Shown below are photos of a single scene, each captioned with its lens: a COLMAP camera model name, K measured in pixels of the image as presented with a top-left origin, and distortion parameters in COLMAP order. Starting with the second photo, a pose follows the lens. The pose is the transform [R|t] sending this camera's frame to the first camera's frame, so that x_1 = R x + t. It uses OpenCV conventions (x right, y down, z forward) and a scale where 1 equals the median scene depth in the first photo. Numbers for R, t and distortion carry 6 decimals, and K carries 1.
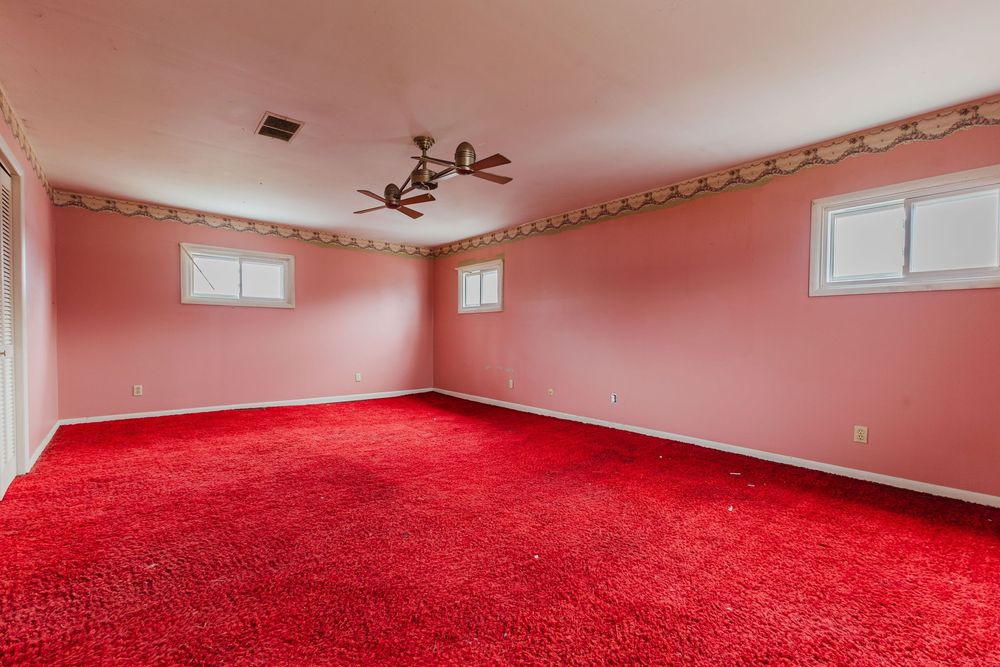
lens RADIAL K [[437.3, 0, 499.7], [0, 437.3, 333.9], [0, 0, 1]] dist [0.013798, -0.000579]
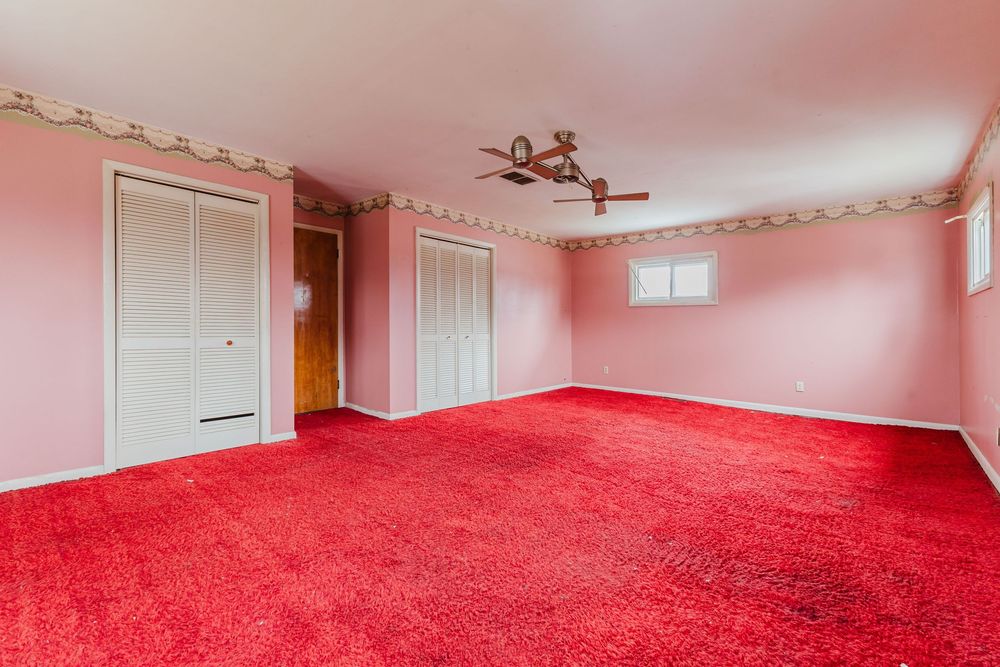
lens RADIAL K [[437.3, 0, 501.1], [0, 437.3, 329.5], [0, 0, 1]] dist [0.013798, -0.000579]
pose [[0.149098, 0.002616, -0.988819, 0.464026], [-0.010089, 0.999948, 0.001124, 0.000718], [0.988771, 0.009808, 0.149116, 0.413517]]
